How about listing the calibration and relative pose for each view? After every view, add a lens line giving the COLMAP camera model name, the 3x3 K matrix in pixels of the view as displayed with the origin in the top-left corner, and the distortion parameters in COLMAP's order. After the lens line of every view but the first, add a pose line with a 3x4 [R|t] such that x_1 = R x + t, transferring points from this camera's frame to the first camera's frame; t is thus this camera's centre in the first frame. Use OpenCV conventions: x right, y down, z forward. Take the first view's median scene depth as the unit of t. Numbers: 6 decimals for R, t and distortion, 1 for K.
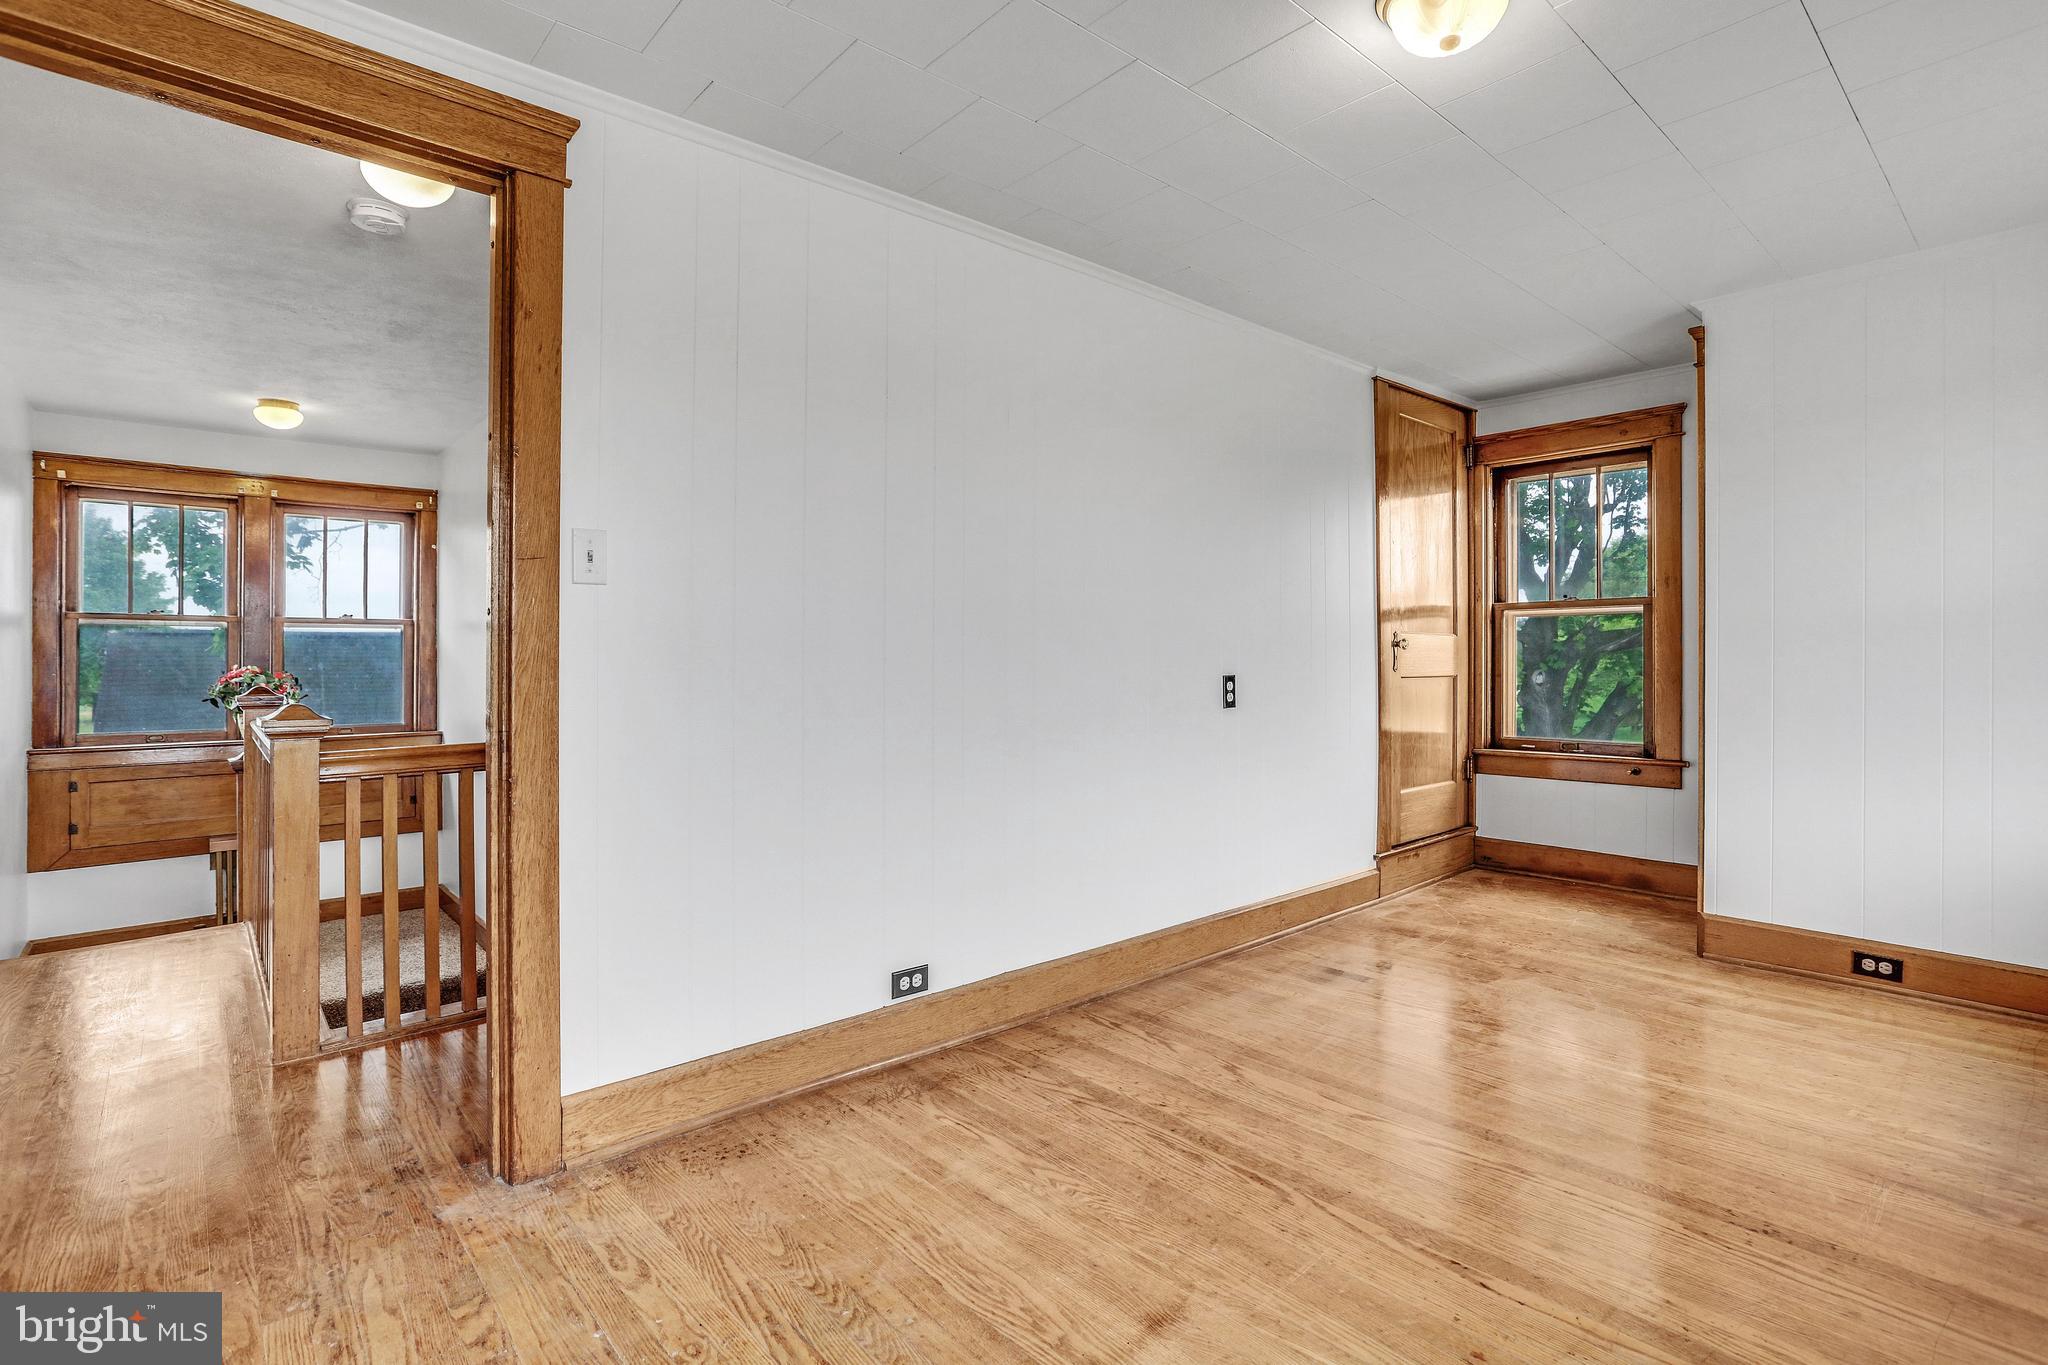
lens RADIAL K [[964.6, 0, 1024.0], [0, 964.6, 682.5], [0, 0, 1]] dist [-0.050456, 0.026968]
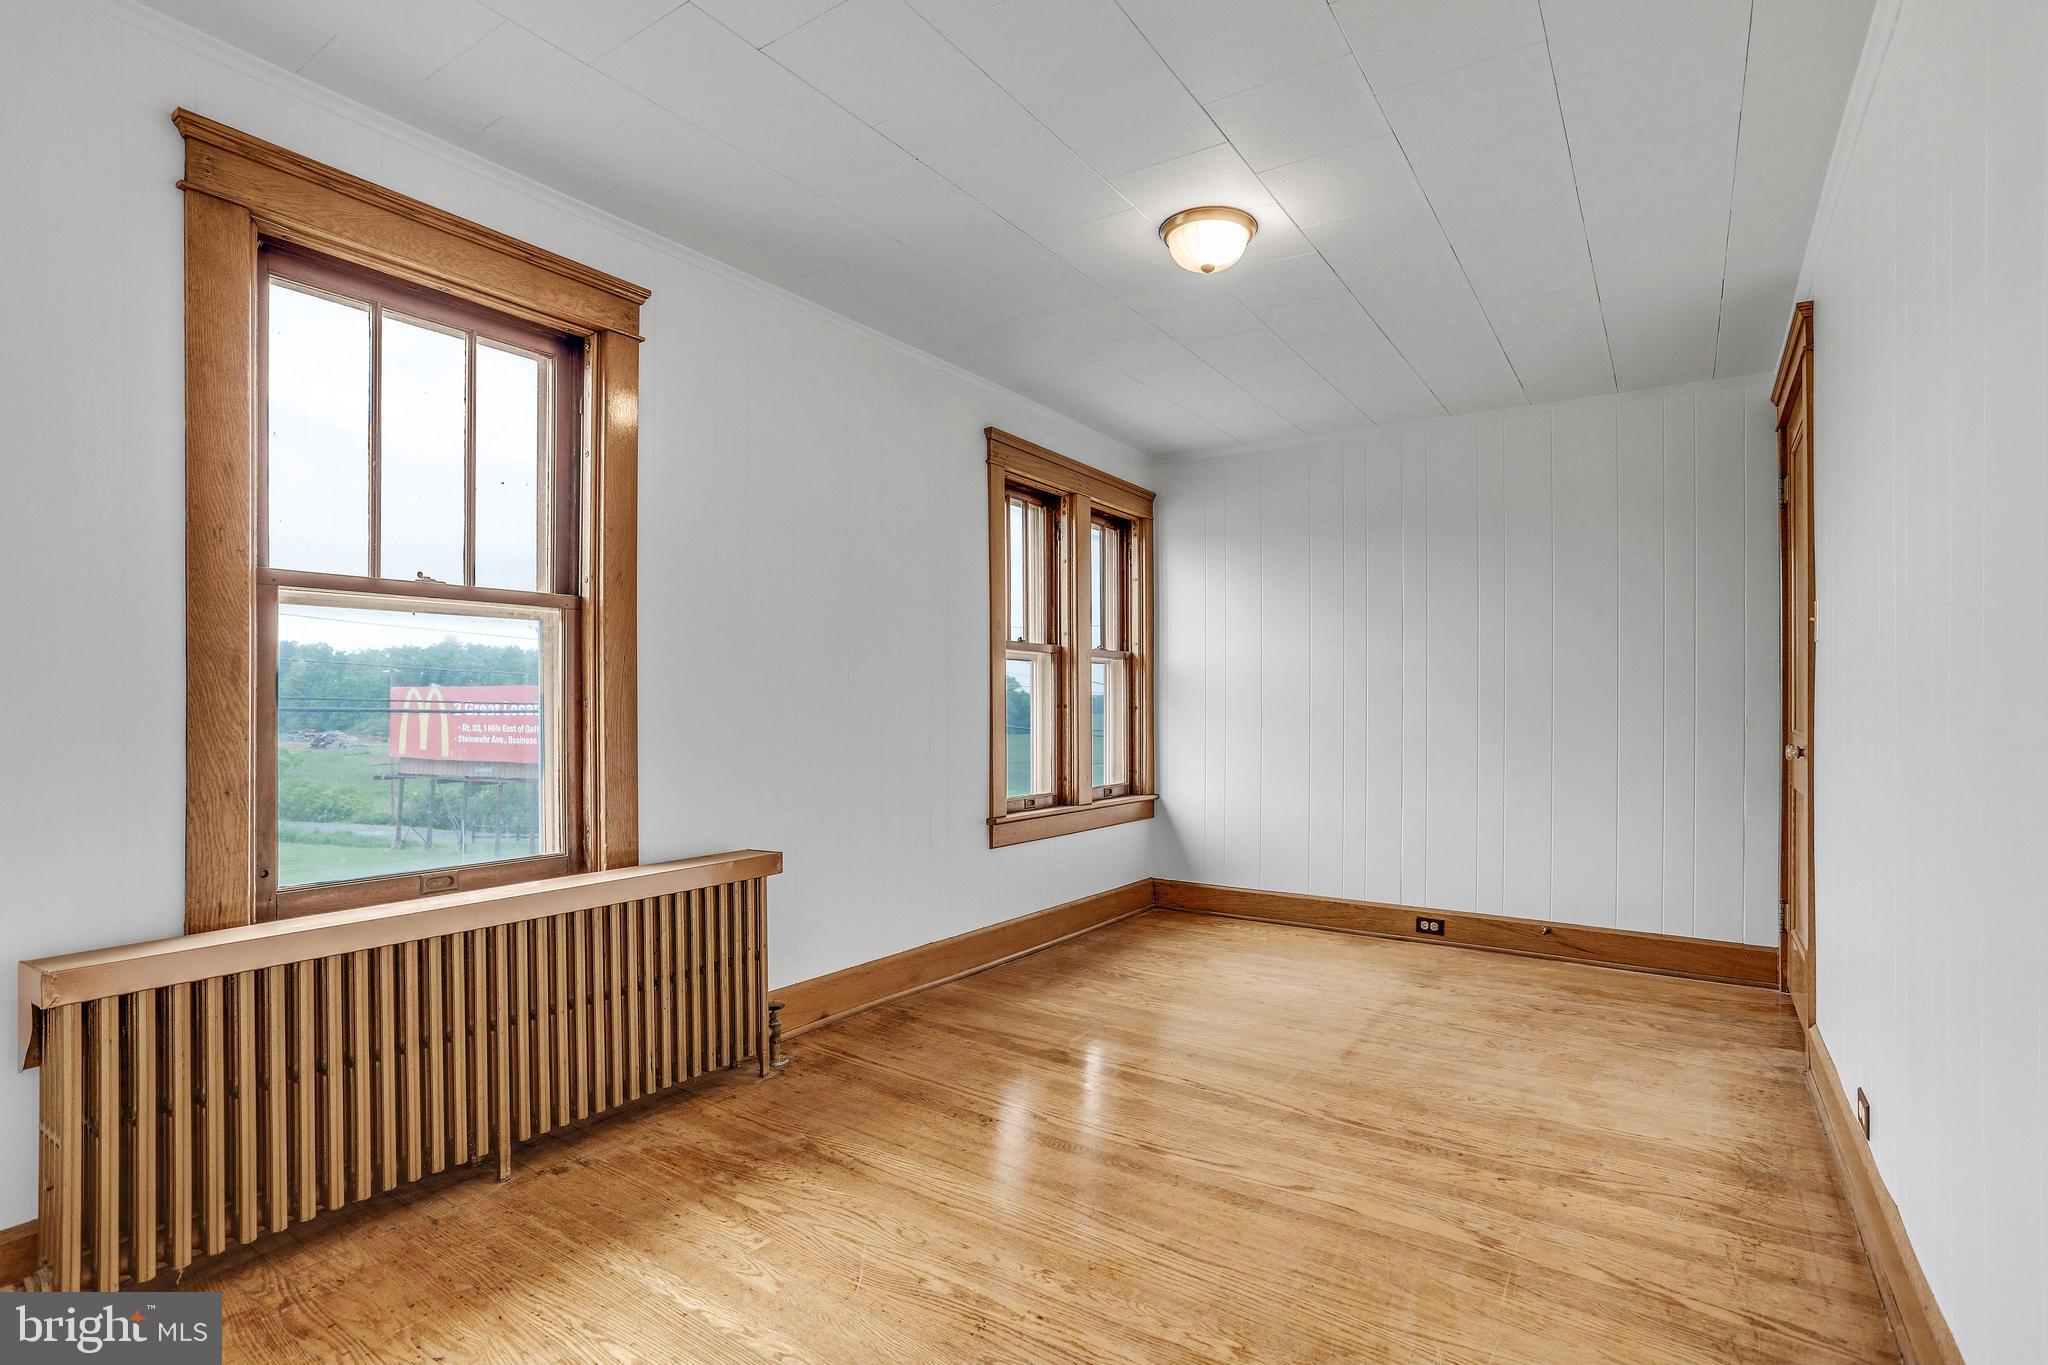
lens RADIAL K [[964.6, 0, 1024.0], [0, 964.6, 682.5], [0, 0, 1]] dist [-0.050456, 0.026968]
pose [[-0.966958, -0.005266, -0.254881, 0.902498], [-0.005483, 0.999985, 0.000140, -0.037875], [0.254876, 0.001533, -0.966972, 1.927231]]
